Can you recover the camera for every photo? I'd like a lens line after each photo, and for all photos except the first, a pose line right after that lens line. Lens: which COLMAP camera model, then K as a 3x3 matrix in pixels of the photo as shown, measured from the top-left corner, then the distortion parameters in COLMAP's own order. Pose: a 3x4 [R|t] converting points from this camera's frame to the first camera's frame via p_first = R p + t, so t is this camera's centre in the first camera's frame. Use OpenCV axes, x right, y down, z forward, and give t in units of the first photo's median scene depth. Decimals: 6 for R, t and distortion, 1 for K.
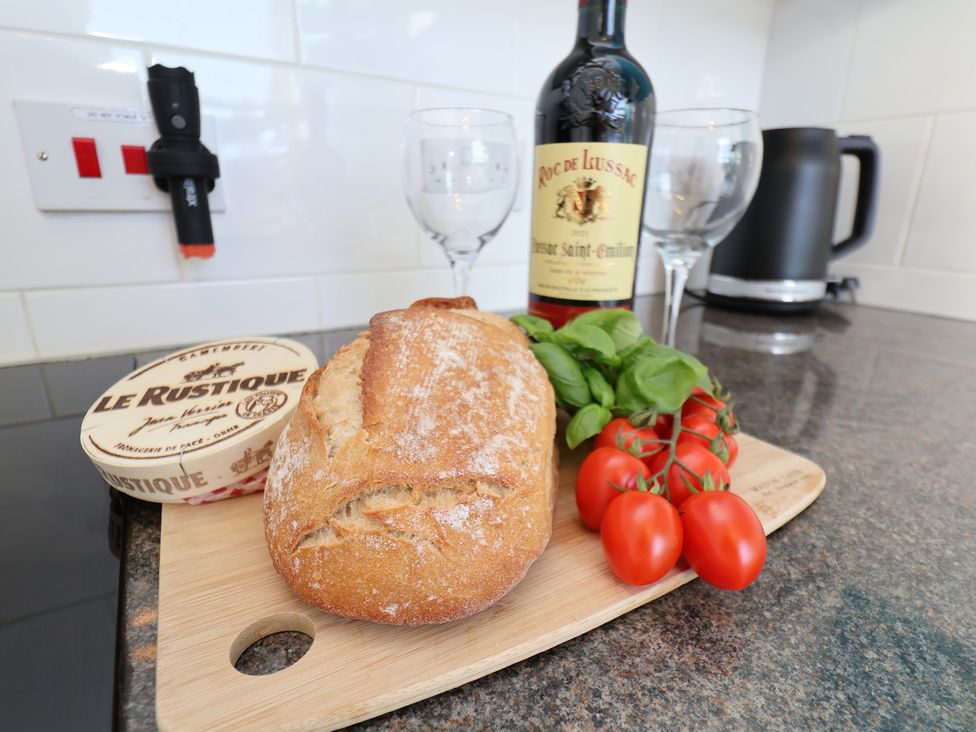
lens RADIAL K [[524.0, 0, 487.3], [0, 524.0, 365.6], [0, 0, 1]] dist [-0.016416, -0.003579]
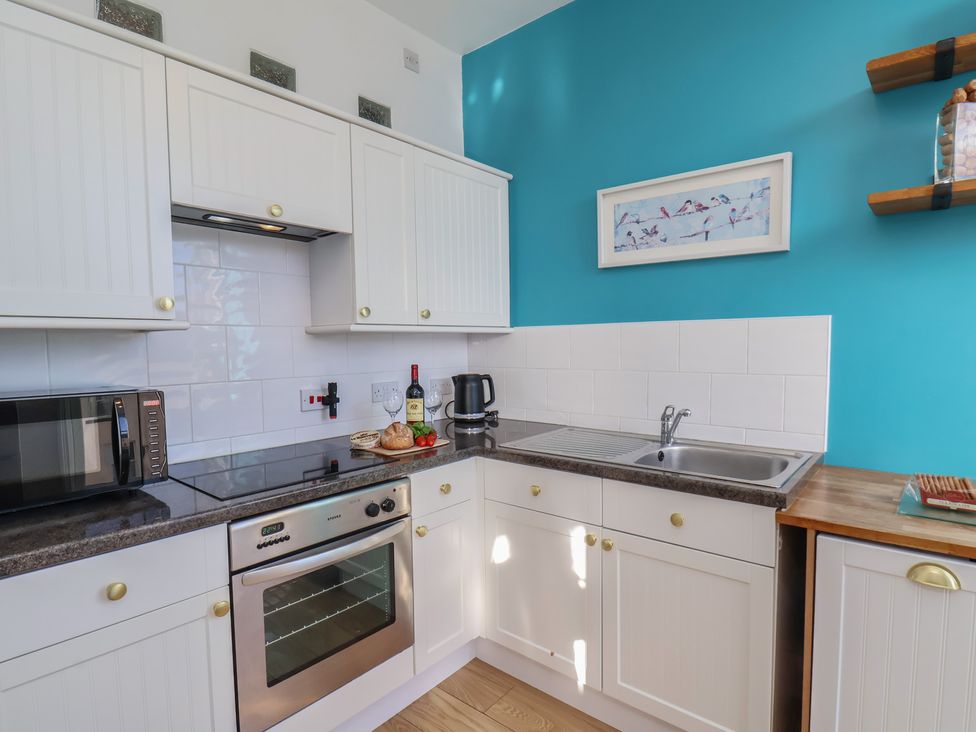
lens RADIAL K [[524.0, 0, 490.9], [0, 524.0, 369.1], [0, 0, 1]] dist [-0.016416, -0.003579]
pose [[0.953055, -0.041520, 0.299936, -0.624950], [0.113756, 0.967090, -0.227589, 0.615354], [-0.280616, 0.251025, 0.926413, -4.013769]]
